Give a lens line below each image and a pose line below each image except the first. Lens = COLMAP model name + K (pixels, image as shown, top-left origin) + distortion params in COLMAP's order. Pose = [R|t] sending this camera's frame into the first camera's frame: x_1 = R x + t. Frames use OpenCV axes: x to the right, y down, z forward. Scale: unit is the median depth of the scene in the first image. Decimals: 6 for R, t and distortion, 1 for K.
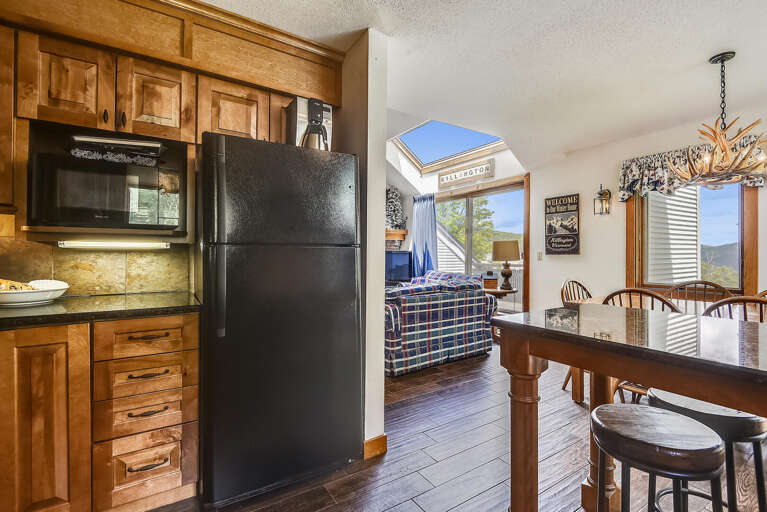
lens RADIAL K [[349.2, 0, 383.5], [0, 349.2, 256.0], [0, 0, 1]] dist [-0.000199, -0.000028]
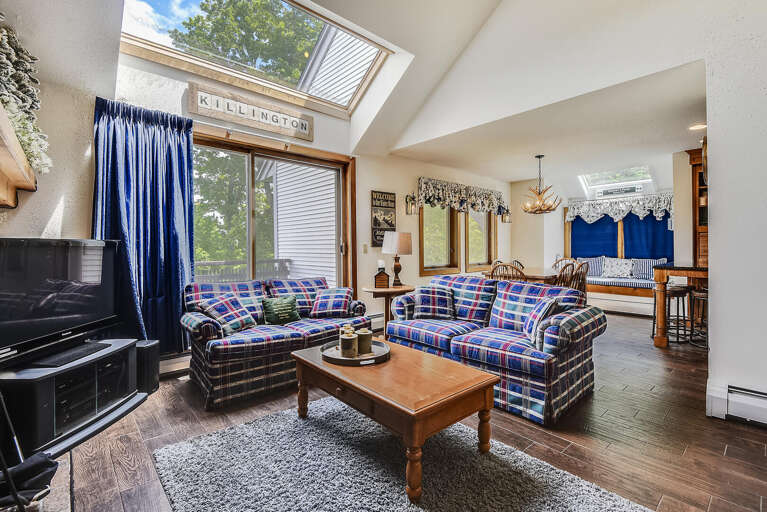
lens RADIAL K [[349.2, 0, 383.5], [0, 349.2, 256.0], [0, 0, 1]] dist [-0.000199, -0.000028]
pose [[-0.165967, -0.028241, 0.985727, -0.521163], [0.012284, 0.999453, 0.030703, -0.009850], [-0.986055, 0.017204, -0.165530, 1.150966]]
